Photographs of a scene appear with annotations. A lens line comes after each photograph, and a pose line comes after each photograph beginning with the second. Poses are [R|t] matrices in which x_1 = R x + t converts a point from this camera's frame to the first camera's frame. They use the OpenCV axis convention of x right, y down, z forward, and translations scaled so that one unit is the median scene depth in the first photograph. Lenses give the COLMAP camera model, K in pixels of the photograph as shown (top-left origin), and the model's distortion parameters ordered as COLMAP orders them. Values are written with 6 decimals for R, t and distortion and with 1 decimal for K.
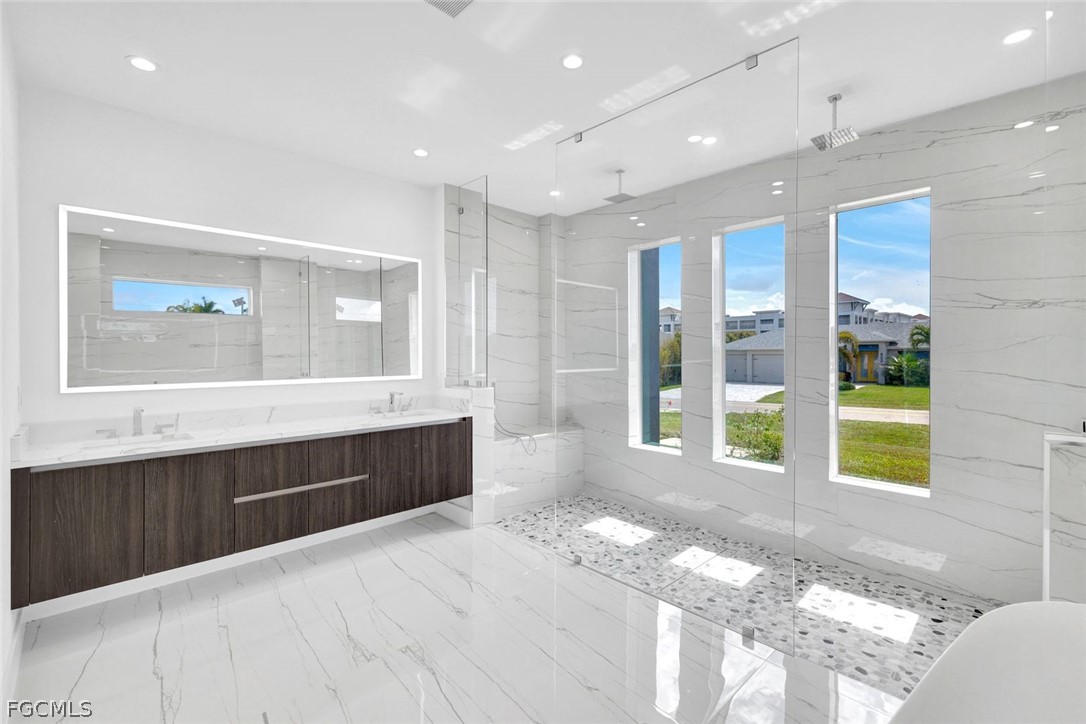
lens RADIAL K [[473.1, 0, 542.9], [0, 473.1, 357.9], [0, 0, 1]] dist [0.001819, 0.000015]
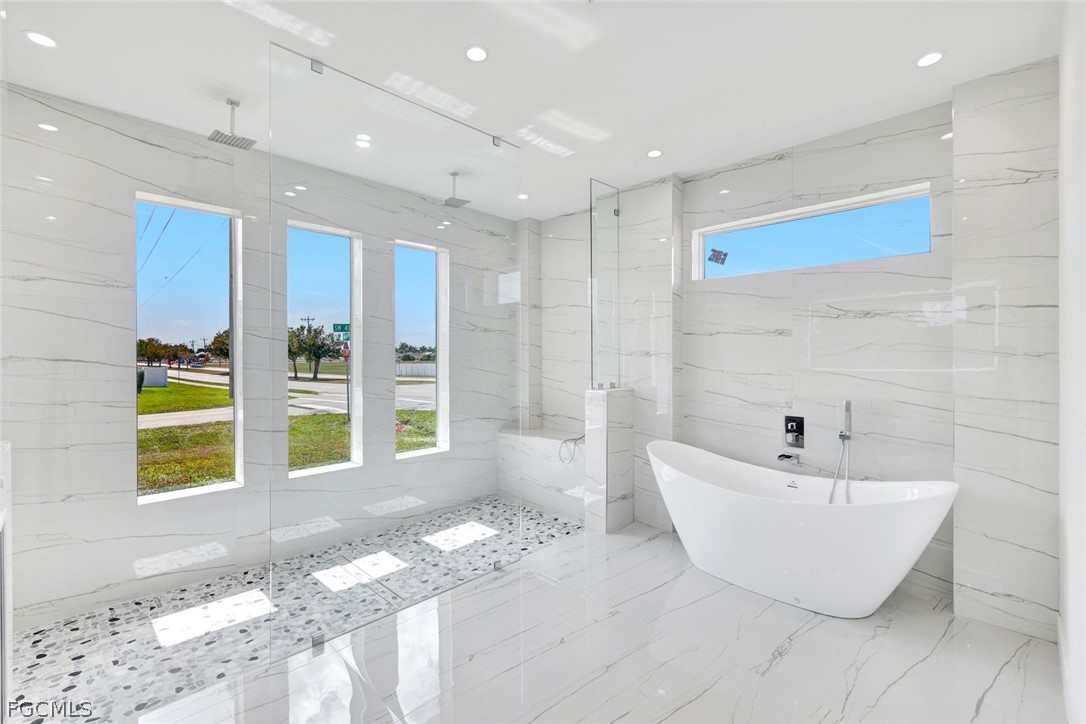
lens RADIAL K [[473.1, 0, 542.9], [0, 473.1, 357.9], [0, 0, 1]] dist [0.001819, 0.000015]
pose [[-0.020647, -0.003903, 0.999779, -0.638958], [0.014433, 0.999887, 0.004201, -0.007339], [-0.999683, 0.014516, -0.020589, 0.633013]]
